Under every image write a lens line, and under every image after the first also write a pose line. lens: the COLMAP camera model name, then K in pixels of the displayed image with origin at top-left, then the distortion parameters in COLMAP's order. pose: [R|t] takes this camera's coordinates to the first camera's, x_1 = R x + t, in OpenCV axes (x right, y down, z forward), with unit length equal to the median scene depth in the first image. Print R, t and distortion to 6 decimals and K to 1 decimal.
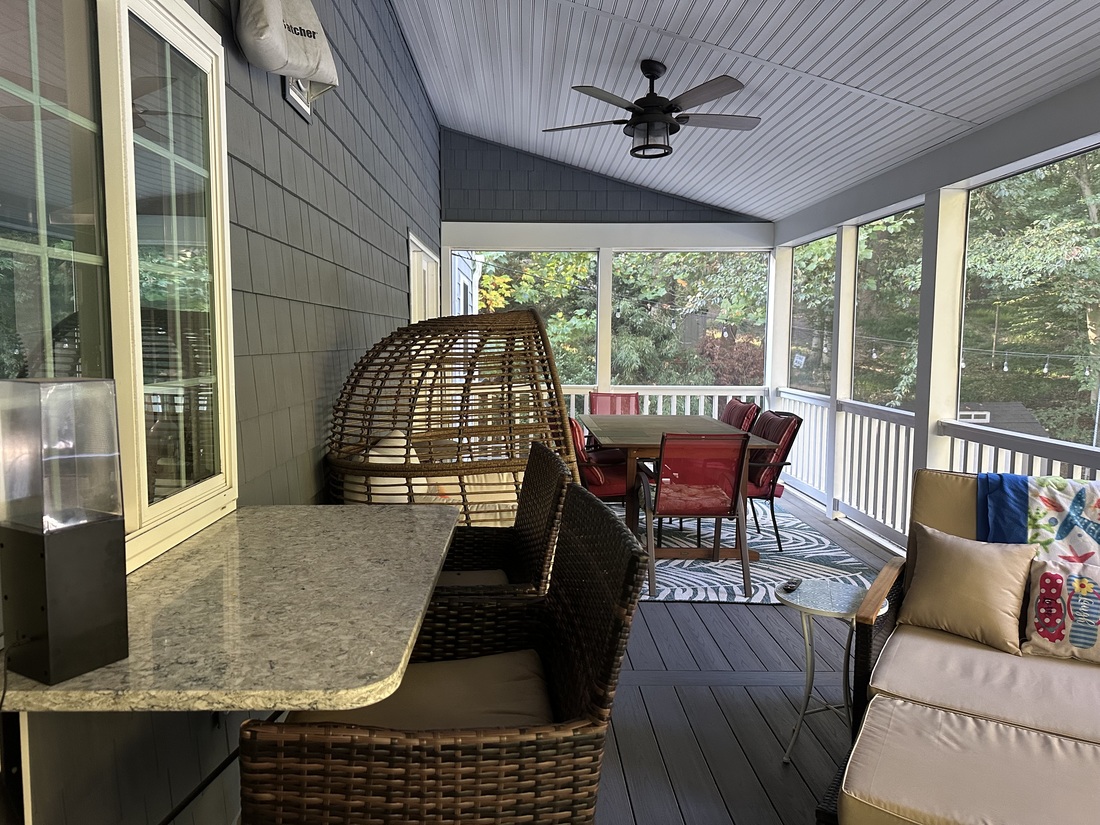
lens RADIAL K [[775.7, 0, 546.6], [0, 775.7, 414.1], [0, 0, 1]] dist [0.048184, -0.058120]
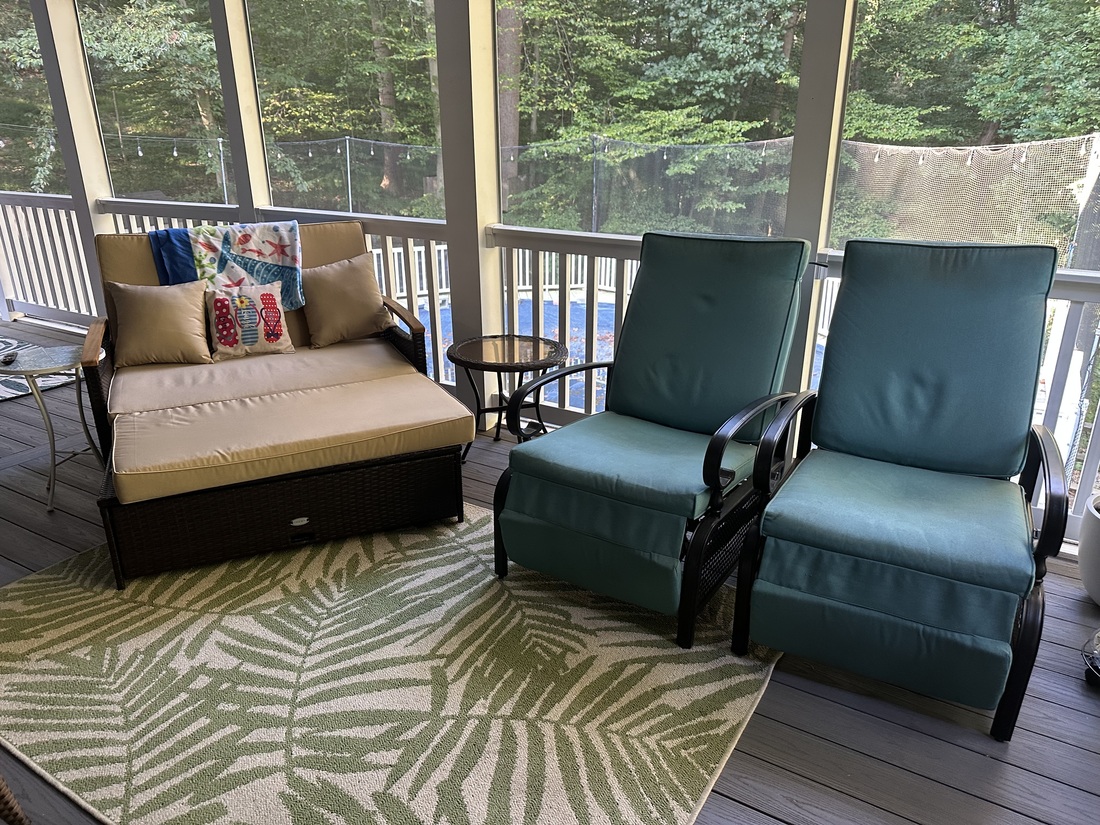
lens RADIAL K [[775.7, 0, 530.0], [0, 775.7, 434.2], [0, 0, 1]] dist [0.048184, -0.058120]
pose [[0.561861, -0.305997, 0.768556, -0.142858], [0.086671, 0.945732, 0.313177, 0.049485], [-0.822679, -0.109350, 0.557890, -0.188511]]
